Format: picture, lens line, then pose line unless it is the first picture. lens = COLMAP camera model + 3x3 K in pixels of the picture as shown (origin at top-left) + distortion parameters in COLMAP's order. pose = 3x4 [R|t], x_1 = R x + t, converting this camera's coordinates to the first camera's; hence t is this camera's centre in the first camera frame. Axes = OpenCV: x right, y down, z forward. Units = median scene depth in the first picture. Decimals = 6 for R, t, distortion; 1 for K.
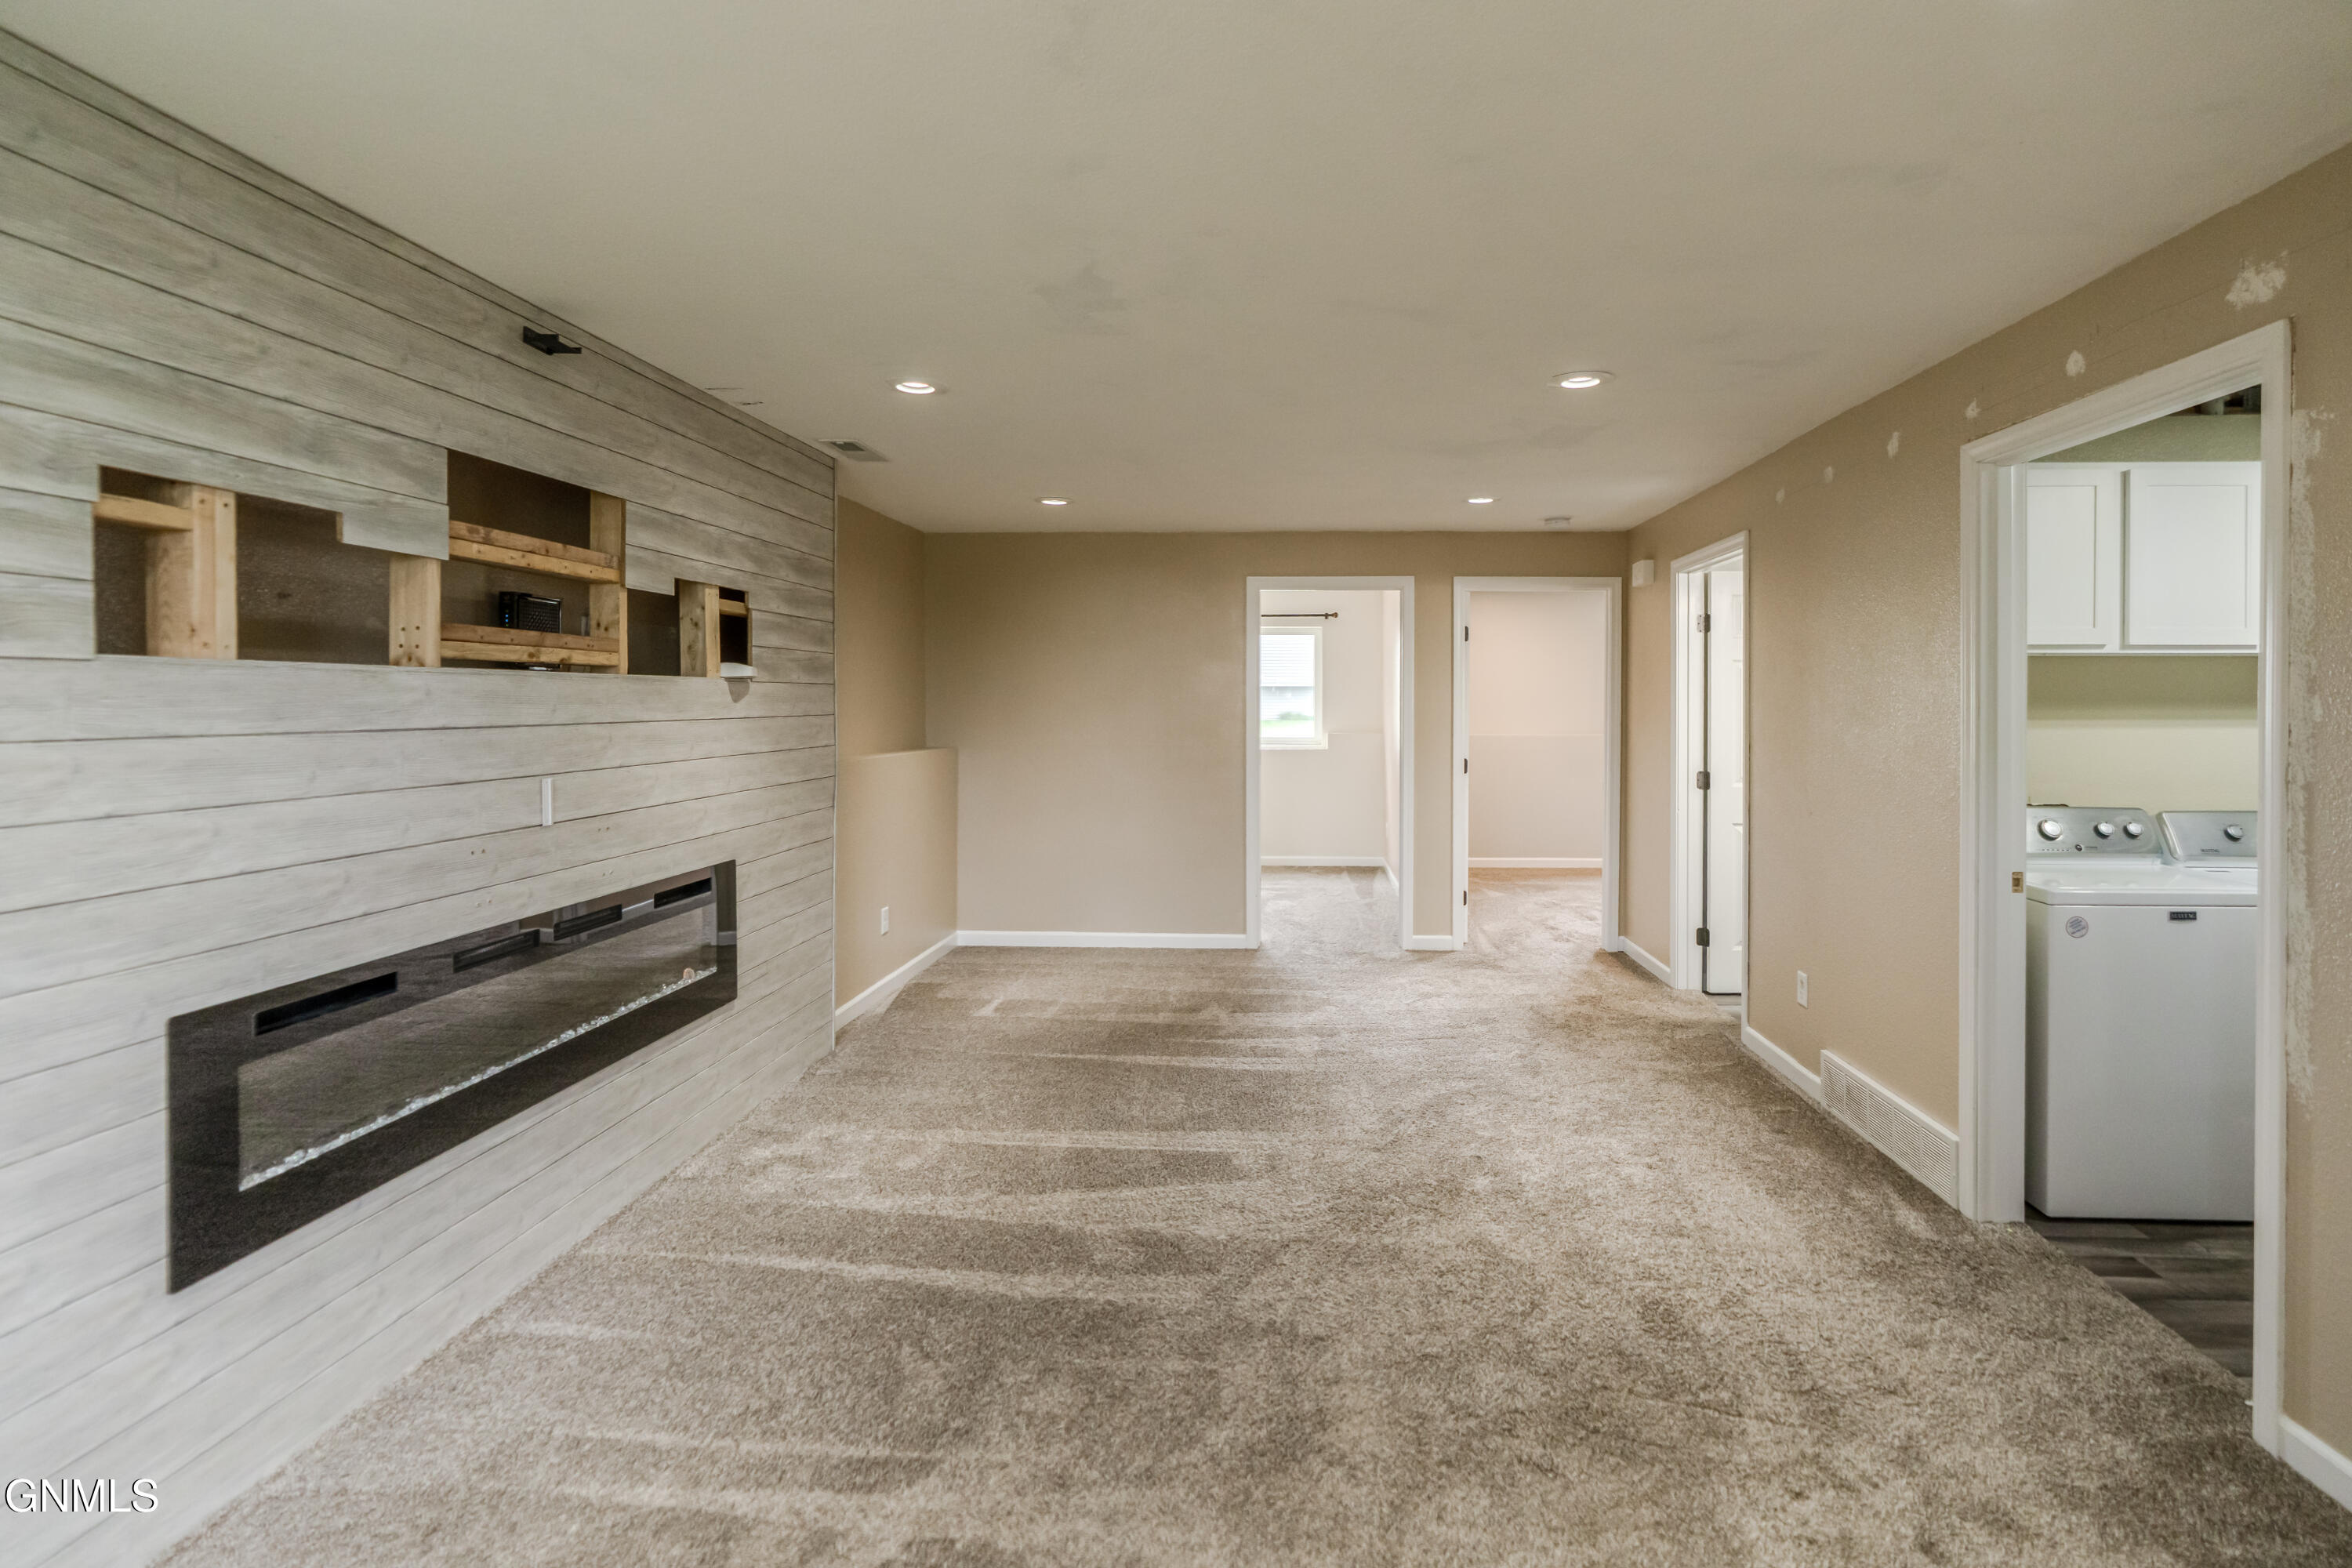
lens RADIAL K [[1104.7, 0, 1246.8], [0, 1104.7, 715.3], [0, 0, 1]] dist [-0.011882, 0.002732]
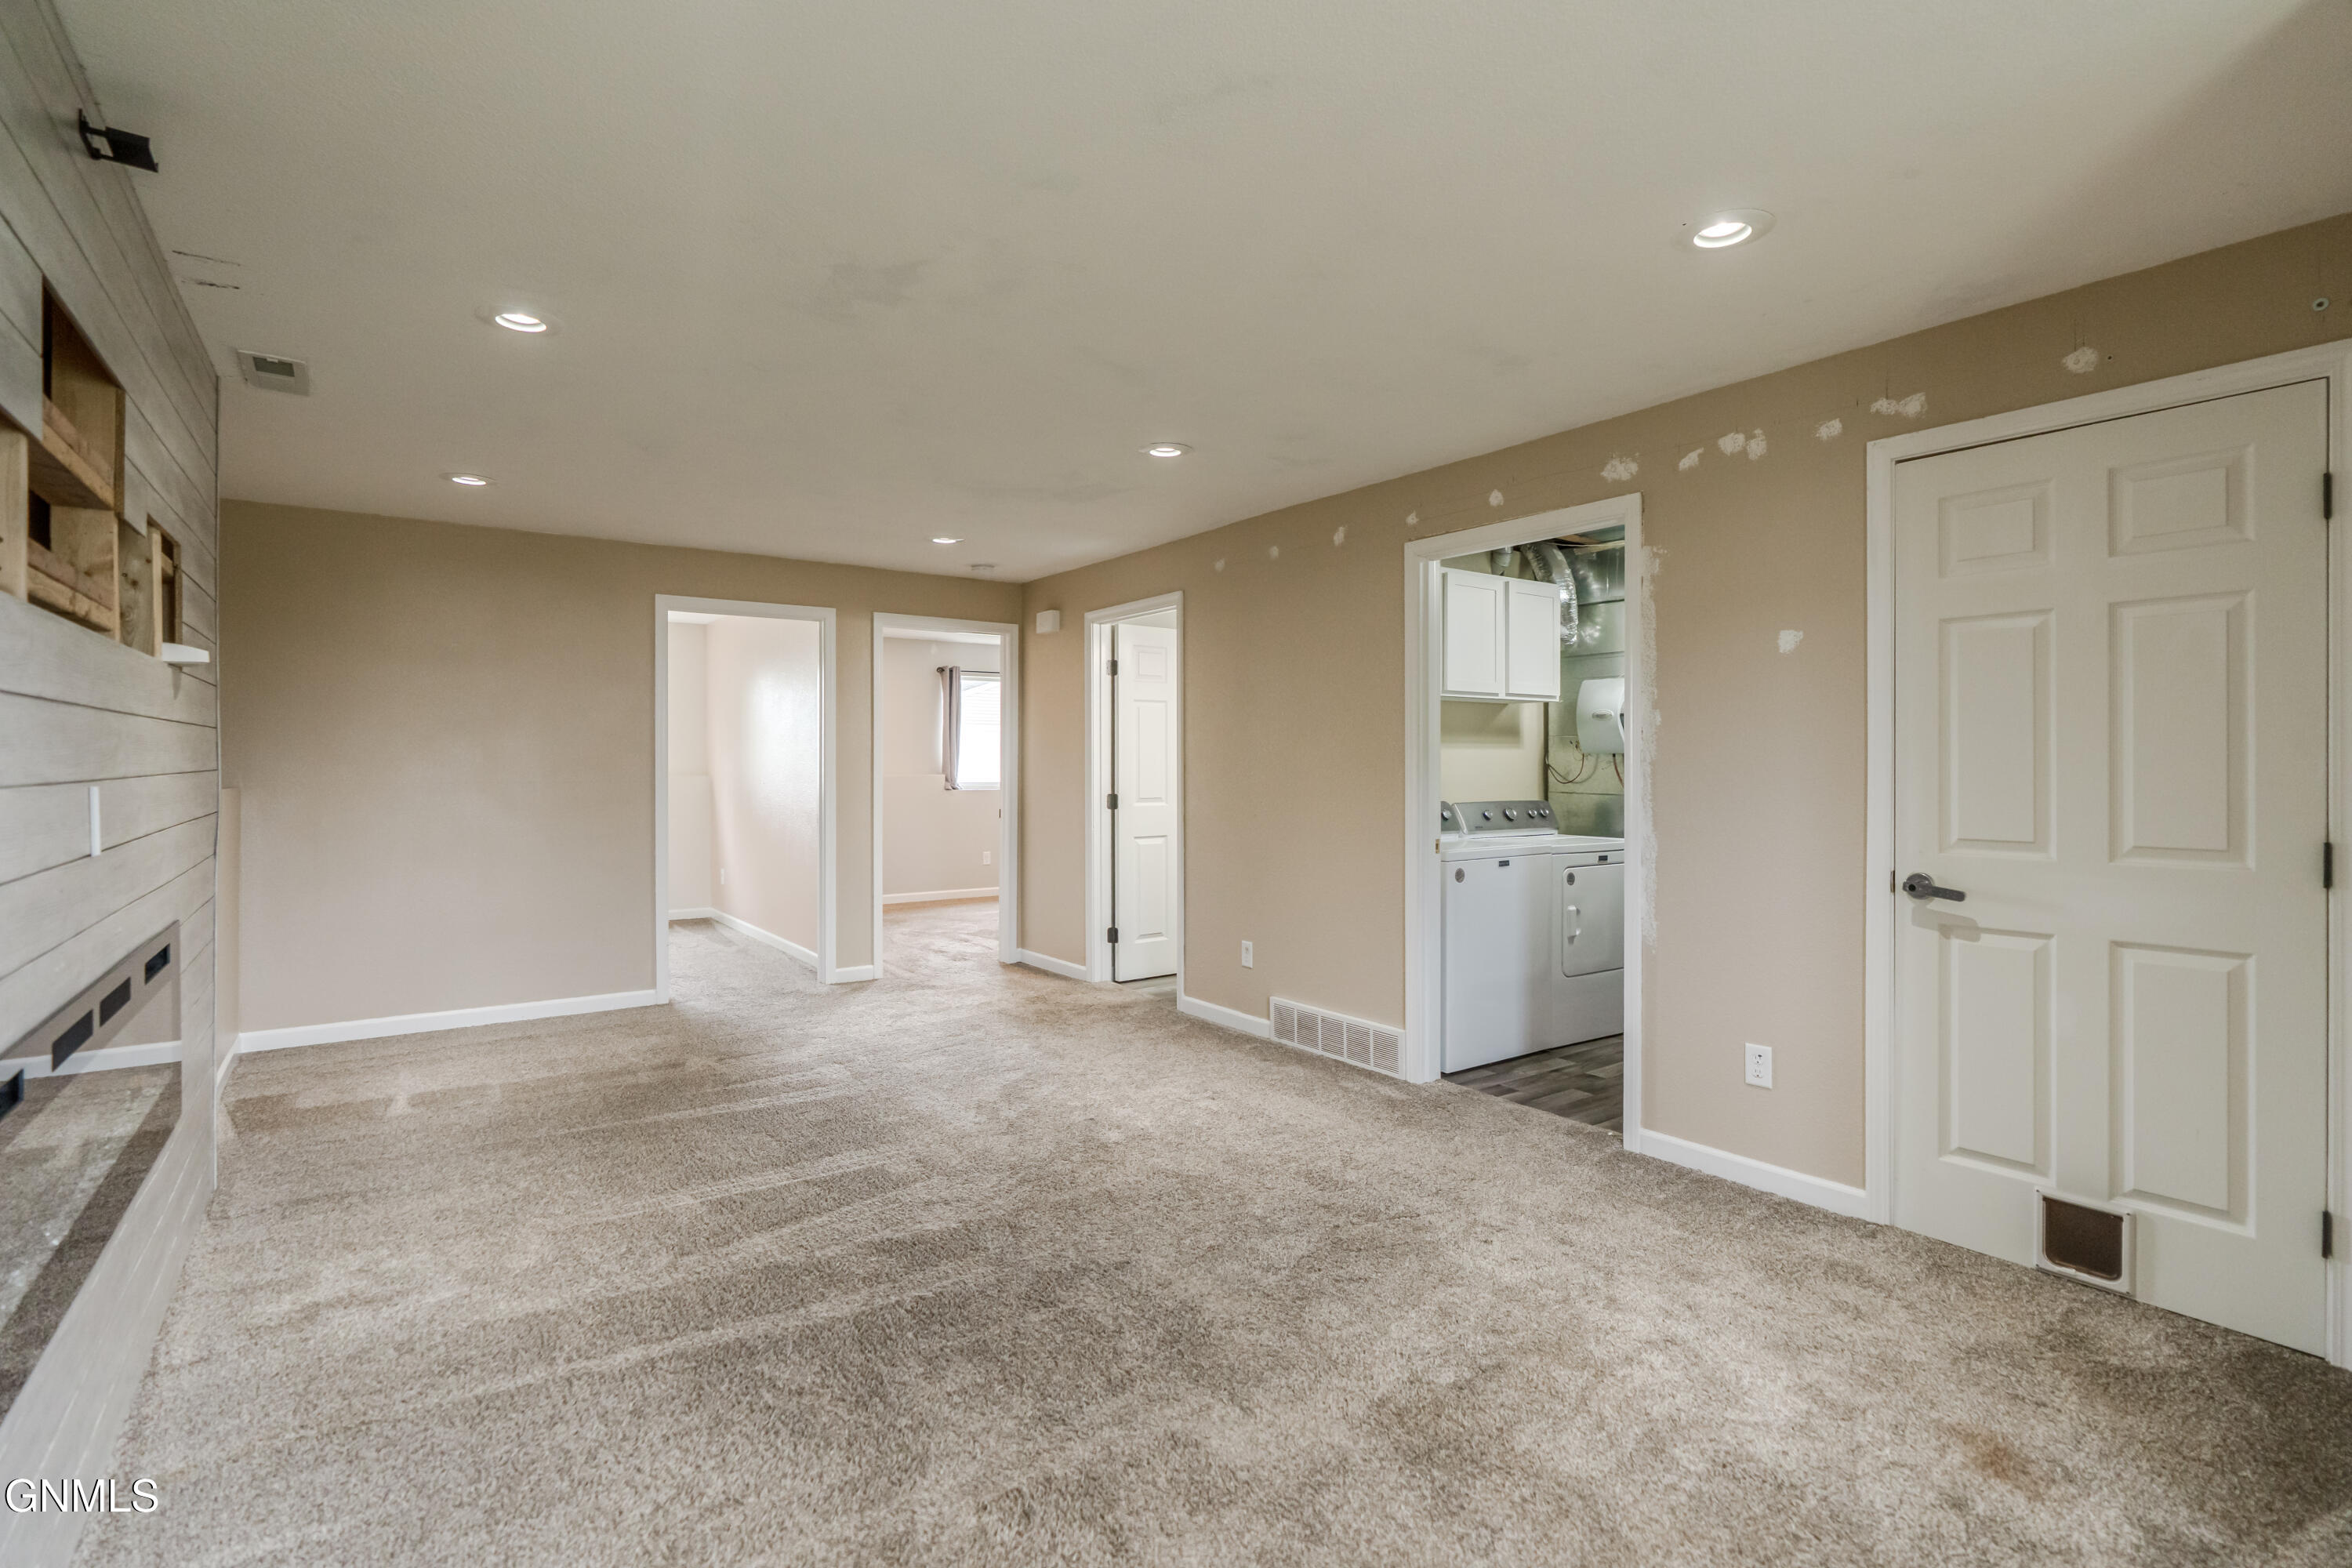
lens RADIAL K [[1104.7, 0, 1179.7], [0, 1104.7, 768.7], [0, 0, 1]] dist [-0.011882, 0.002732]
pose [[0.787687, -0.006030, 0.616047, -0.344216], [0.007781, 0.999970, -0.000161, 0.033769], [-0.616027, 0.004921, 0.787710, 0.039405]]
